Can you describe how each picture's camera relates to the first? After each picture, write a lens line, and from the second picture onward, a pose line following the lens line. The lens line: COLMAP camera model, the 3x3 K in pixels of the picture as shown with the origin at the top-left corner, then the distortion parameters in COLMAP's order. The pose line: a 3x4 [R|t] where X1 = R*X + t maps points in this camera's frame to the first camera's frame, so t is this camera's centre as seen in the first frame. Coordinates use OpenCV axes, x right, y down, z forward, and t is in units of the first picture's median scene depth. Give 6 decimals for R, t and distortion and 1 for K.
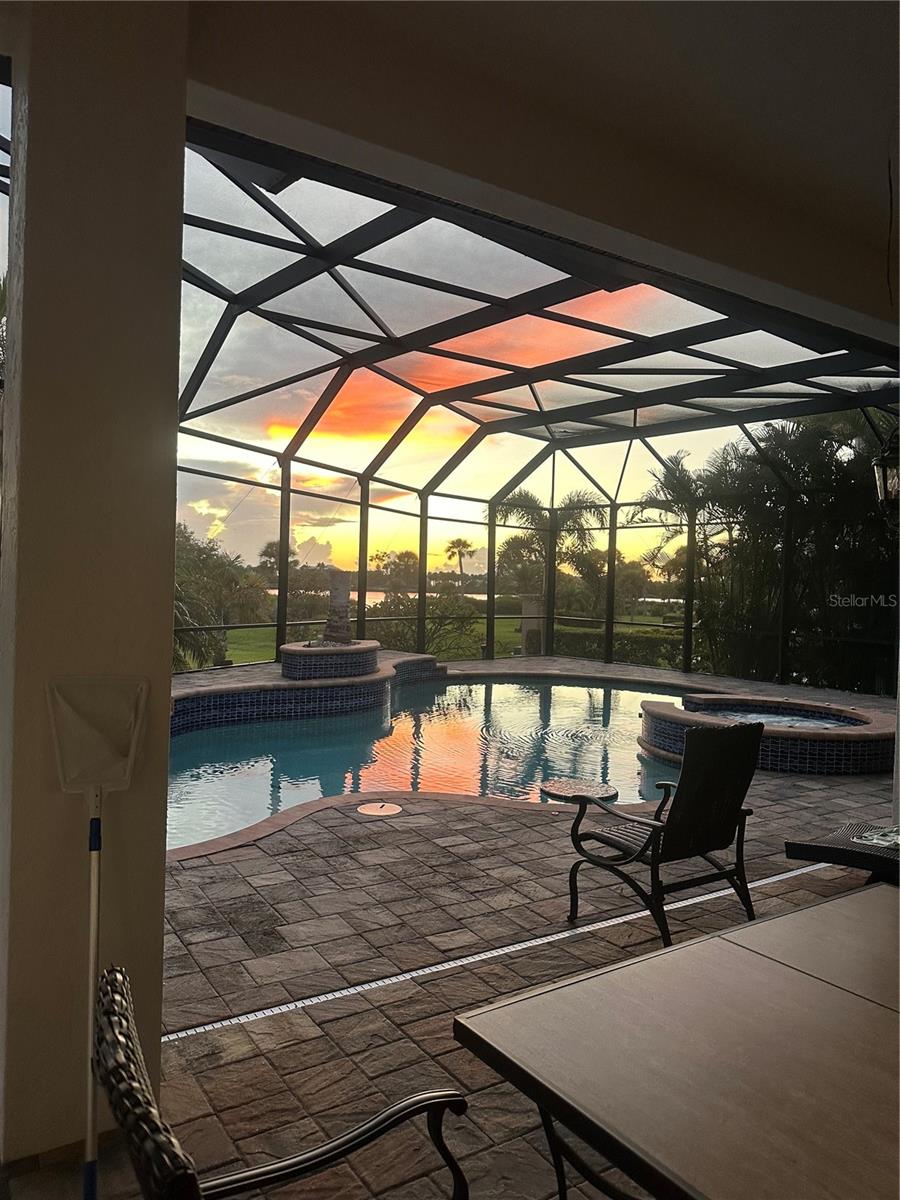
lens RADIAL K [[841.8, 0, 450.0], [0, 841.8, 600.0], [0, 0, 1]] dist [0.001580, 0.000475]
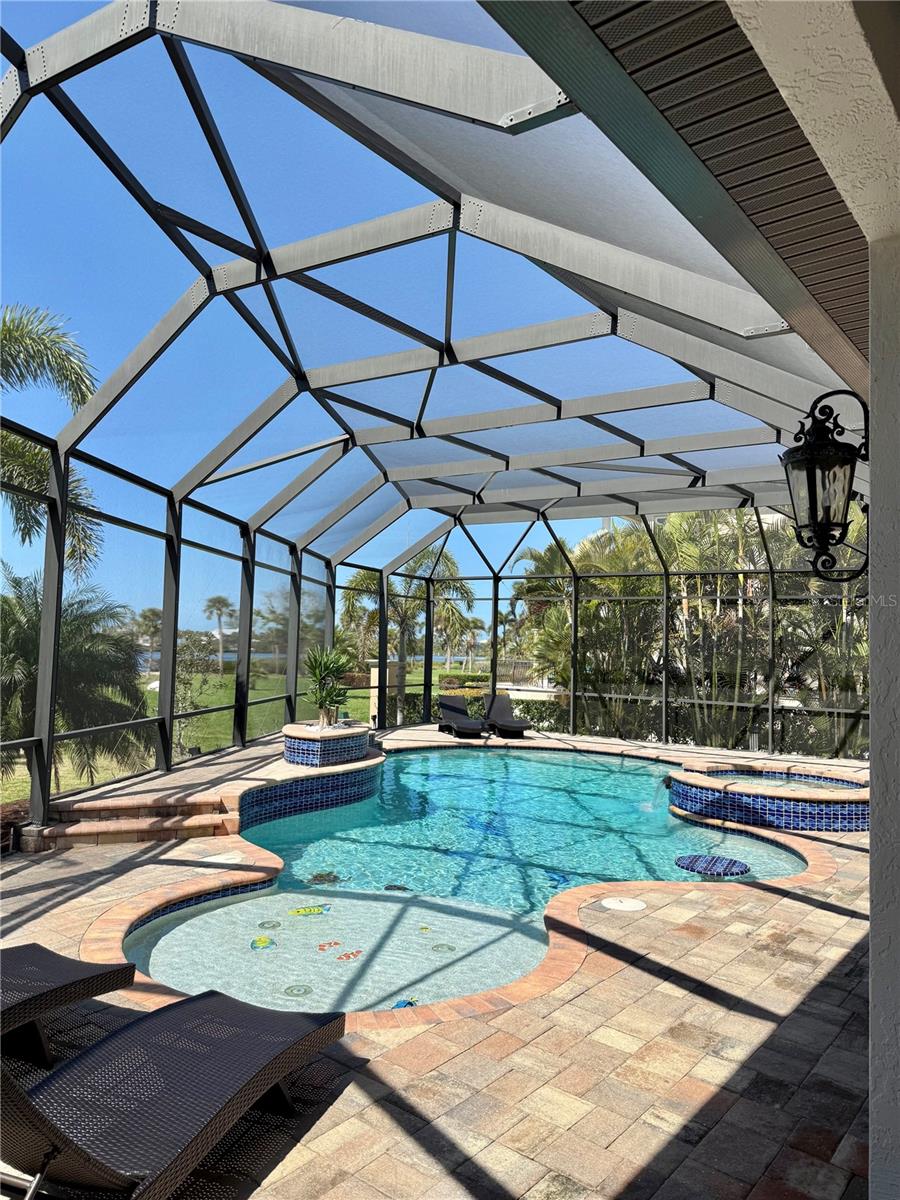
lens RADIAL K [[851.6, 0, 450.0], [0, 851.6, 600.0], [0, 0, 1]] dist [0.004442, -0.000666]
pose [[0.947757, 0.010728, 0.318812, -0.212954], [0.010412, 0.997861, -0.064532, -0.017622], [-0.318823, 0.064480, 0.945619, 0.026994]]
